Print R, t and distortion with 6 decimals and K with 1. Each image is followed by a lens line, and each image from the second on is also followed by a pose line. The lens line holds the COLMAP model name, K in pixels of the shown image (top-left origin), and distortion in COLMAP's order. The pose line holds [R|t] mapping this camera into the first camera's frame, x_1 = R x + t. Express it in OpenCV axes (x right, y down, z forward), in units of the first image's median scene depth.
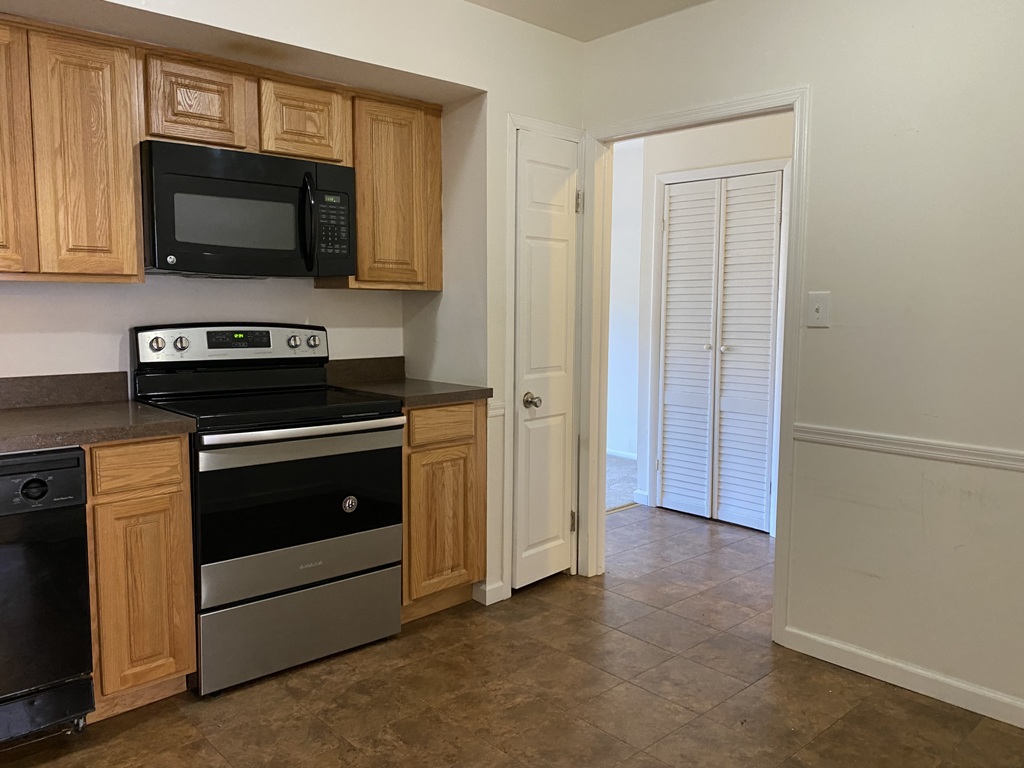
lens RADIAL K [[782.4, 0, 517.2], [0, 782.4, 381.9], [0, 0, 1]] dist [0.033559, -0.023167]
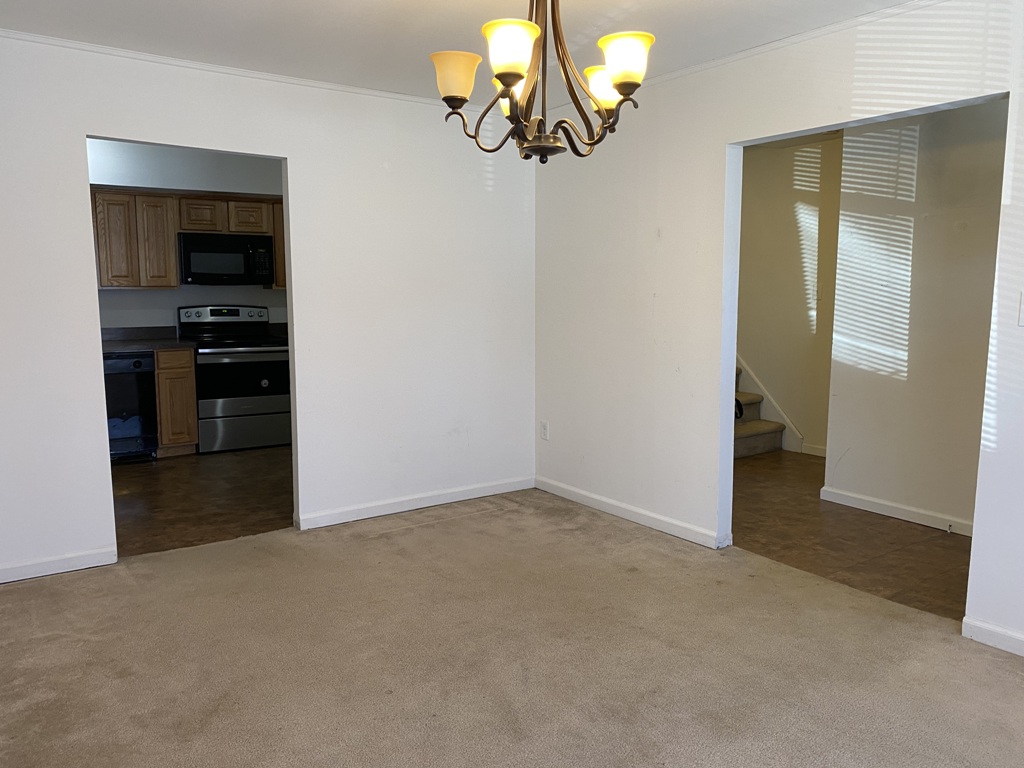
lens RADIAL K [[782.4, 0, 501.1], [0, 782.4, 385.4], [0, 0, 1]] dist [0.033559, -0.023167]
pose [[0.989765, 0.013971, -0.142025, 0.792343], [-0.010012, 0.999542, 0.028549, 0.086376], [0.142359, -0.026834, 0.989451, -1.177676]]
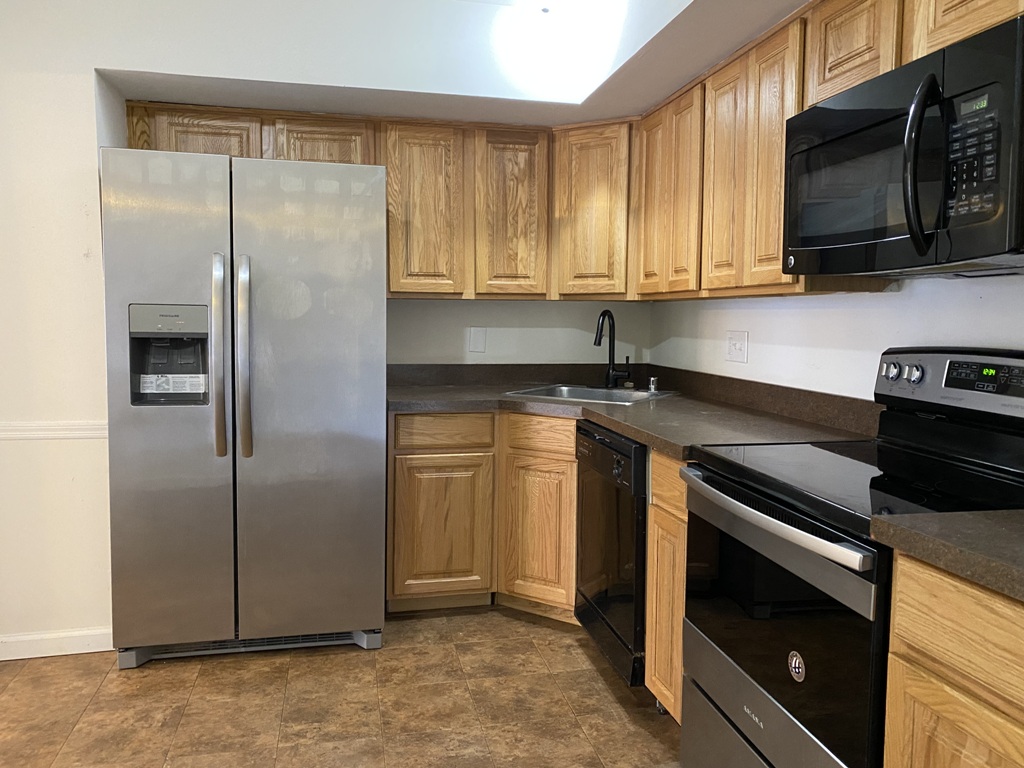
lens RADIAL K [[782.4, 0, 513.7], [0, 782.4, 380.3], [0, 0, 1]] dist [0.033559, -0.023167]
pose [[-0.507667, 0.060124, -0.859453, 0.358970], [-0.099348, 0.986822, 0.127717, -0.098439], [0.855806, 0.150222, -0.495004, 1.047031]]
